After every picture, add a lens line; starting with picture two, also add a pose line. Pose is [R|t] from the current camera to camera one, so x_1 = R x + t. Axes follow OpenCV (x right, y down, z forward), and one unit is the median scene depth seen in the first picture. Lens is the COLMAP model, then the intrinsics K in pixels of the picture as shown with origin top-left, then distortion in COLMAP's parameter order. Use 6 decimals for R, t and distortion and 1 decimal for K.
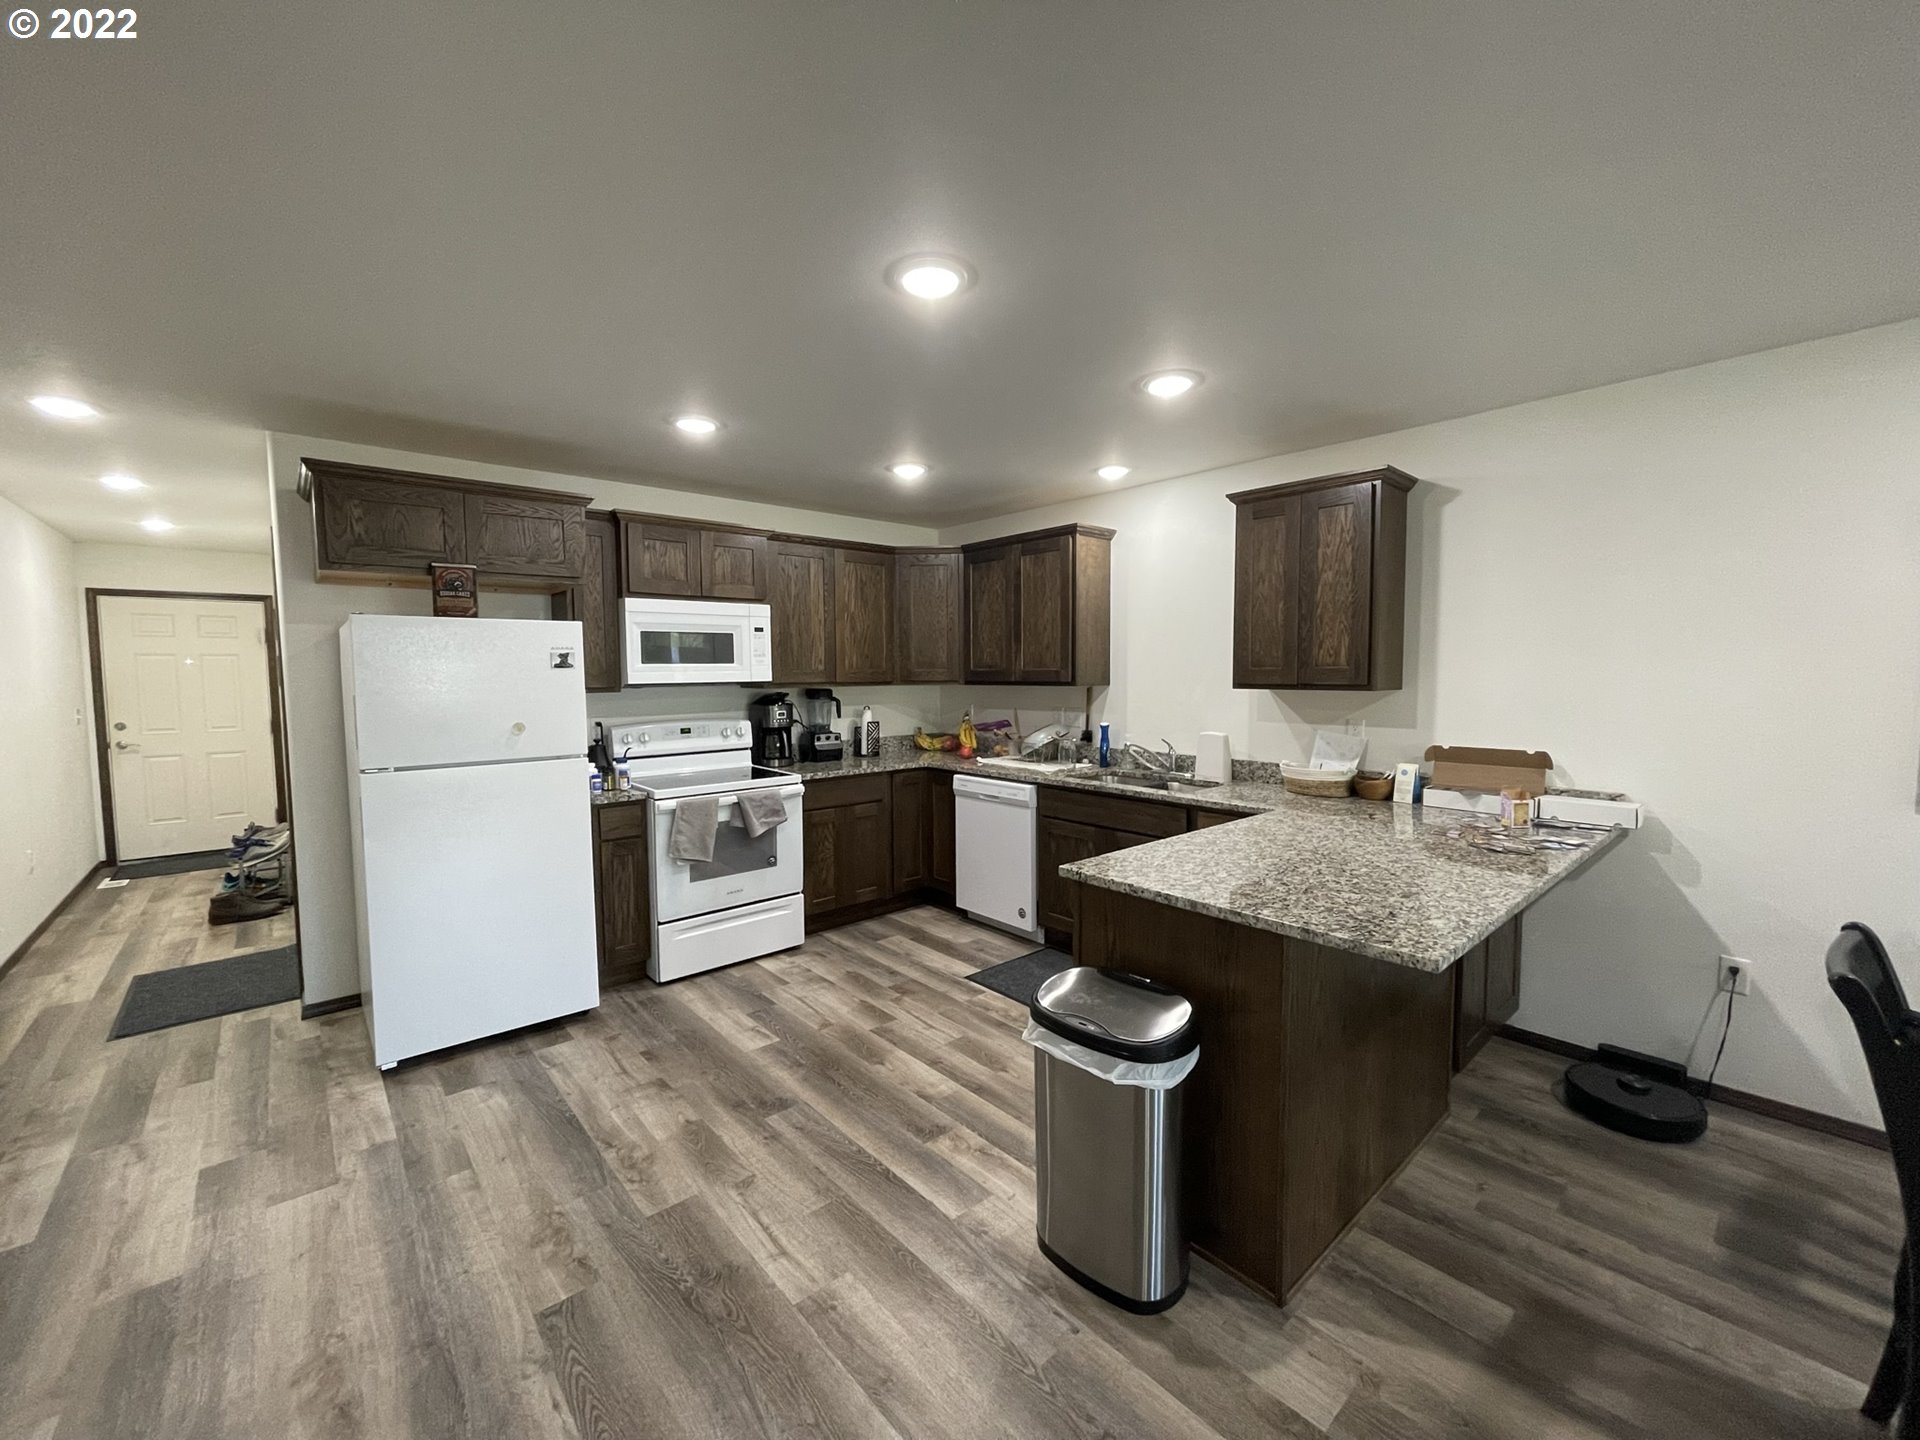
lens RADIAL K [[772.3, 0, 960.0], [0, 772.3, 720.0], [0, 0, 1]] dist [-0.001549, 0.000343]
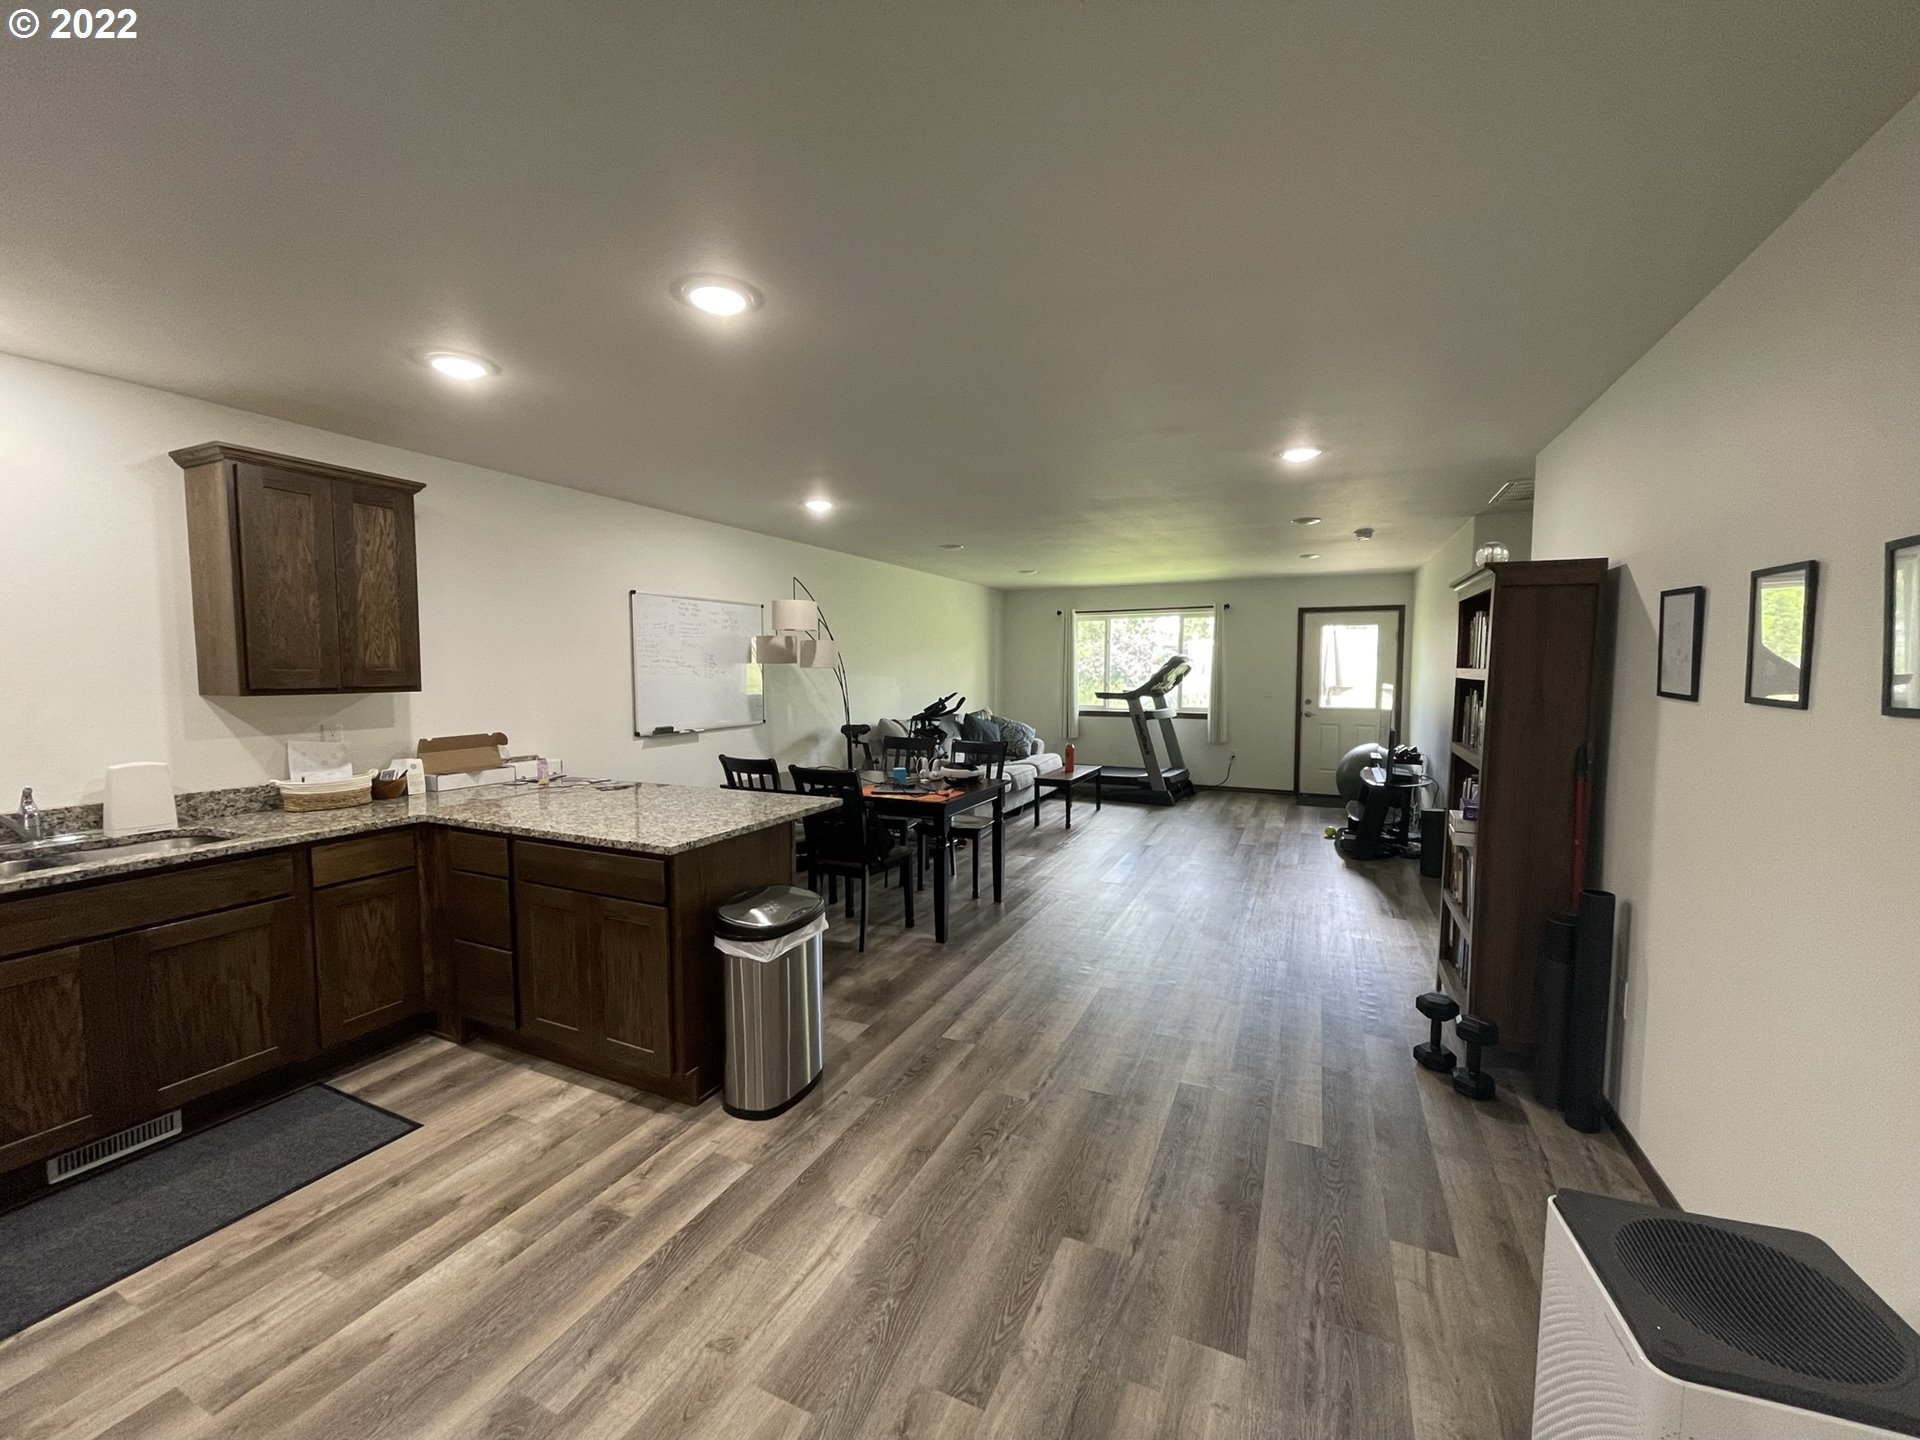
lens RADIAL K [[772.3, 0, 960.0], [0, 772.3, 720.0], [0, 0, 1]] dist [-0.001549, 0.000343]
pose [[-0.401373, -0.054858, 0.914270, -0.941530], [0.064733, 0.994010, 0.088061, -0.056021], [-0.913624, 0.094529, -0.395418, 0.942965]]
